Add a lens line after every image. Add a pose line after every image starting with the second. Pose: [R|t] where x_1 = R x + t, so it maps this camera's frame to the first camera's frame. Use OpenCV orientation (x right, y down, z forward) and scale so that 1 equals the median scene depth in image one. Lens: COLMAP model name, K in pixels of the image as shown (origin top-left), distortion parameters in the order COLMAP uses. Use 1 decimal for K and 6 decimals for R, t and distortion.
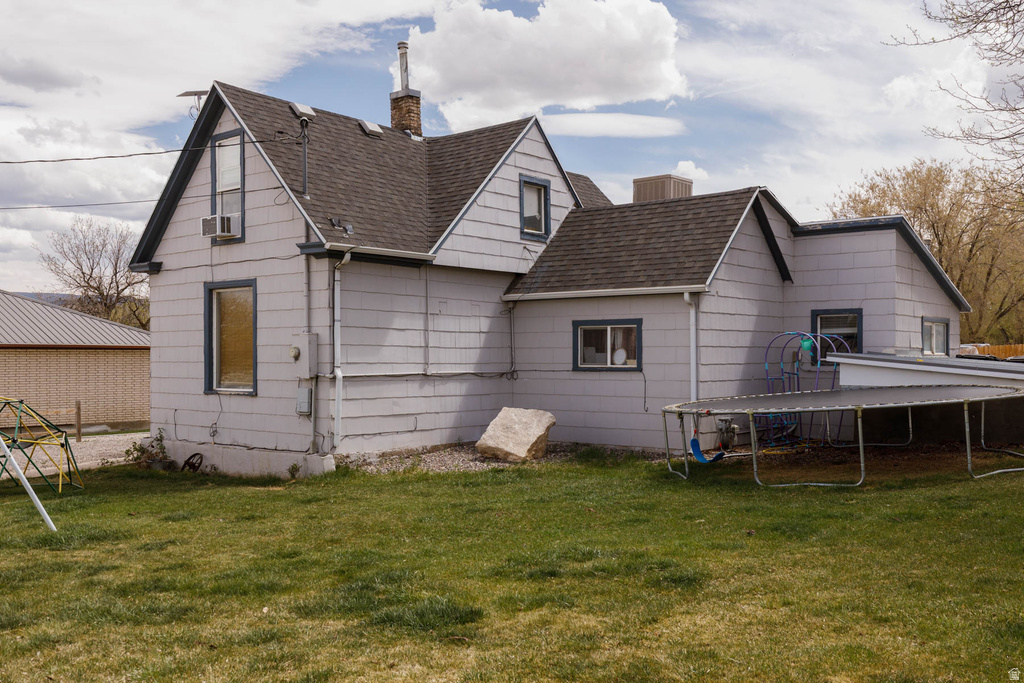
lens RADIAL K [[1038.9, 0, 497.1], [0, 1038.9, 367.8], [0, 0, 1]] dist [-0.003417, 0.000000]
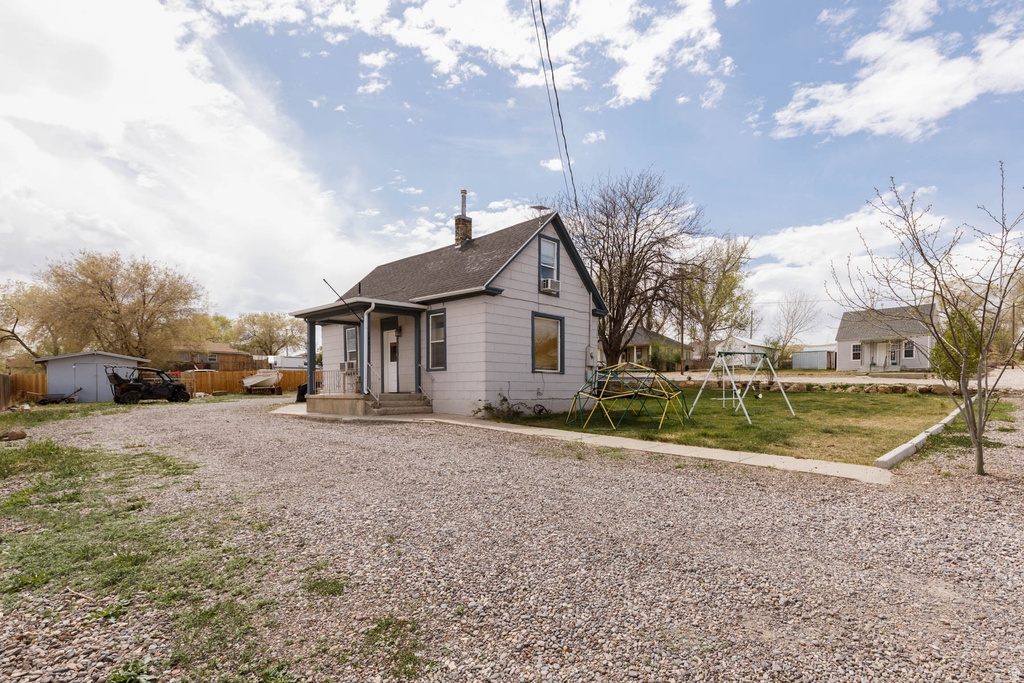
lens RADIAL K [[497.2, 0, 523.6], [0, 497.2, 374.9], [0, 0, 1]] dist [0.000984, 0.000005]
pose [[0.034593, 0.031710, 0.998898, -1.155448], [-0.004520, 0.999491, -0.031573, 0.055823], [-0.999391, -0.003422, 0.034718, 1.002736]]
